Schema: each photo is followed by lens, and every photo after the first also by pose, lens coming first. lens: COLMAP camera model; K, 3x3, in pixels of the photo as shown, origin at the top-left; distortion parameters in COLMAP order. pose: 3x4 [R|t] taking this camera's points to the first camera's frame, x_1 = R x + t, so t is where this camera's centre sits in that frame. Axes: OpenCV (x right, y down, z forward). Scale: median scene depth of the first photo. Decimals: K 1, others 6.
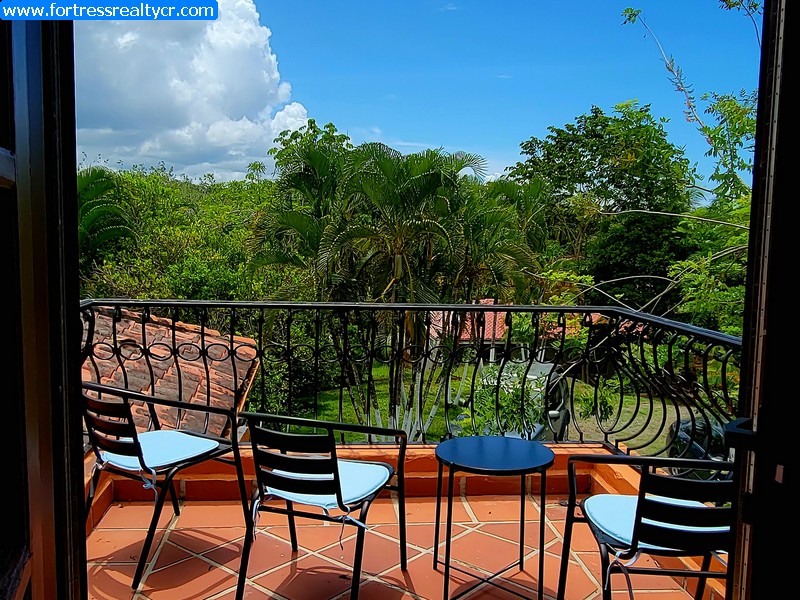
lens RADIAL K [[549.9, 0, 400.9], [0, 549.9, 315.8], [0, 0, 1]] dist [-0.000883, 0.002472]
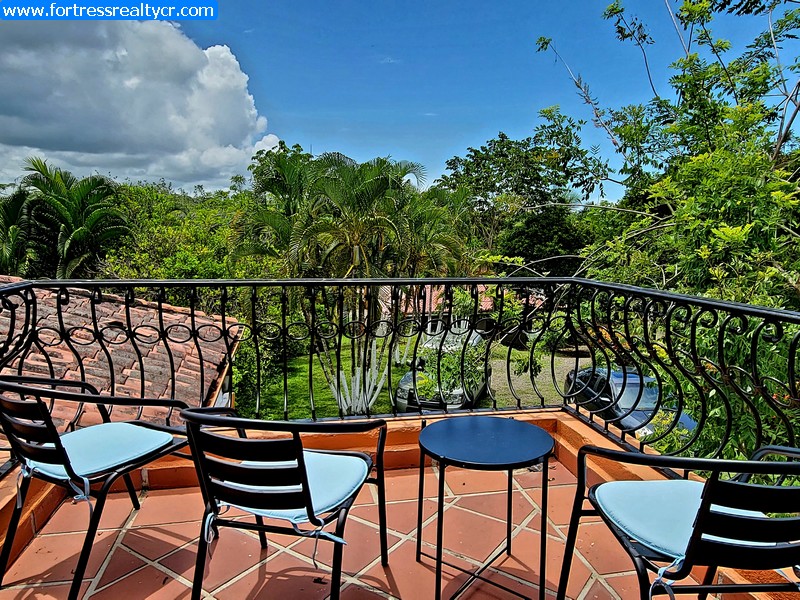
lens RADIAL K [[554.3, 0, 417.3], [0, 554.3, 315.2], [0, 0, 1]] dist [-0.038123, -0.001738]
pose [[0.995859, -0.029286, 0.086068, 0.021897], [0.025397, 0.998622, 0.045930, -0.009615], [-0.087294, -0.043554, 0.995230, -0.259785]]
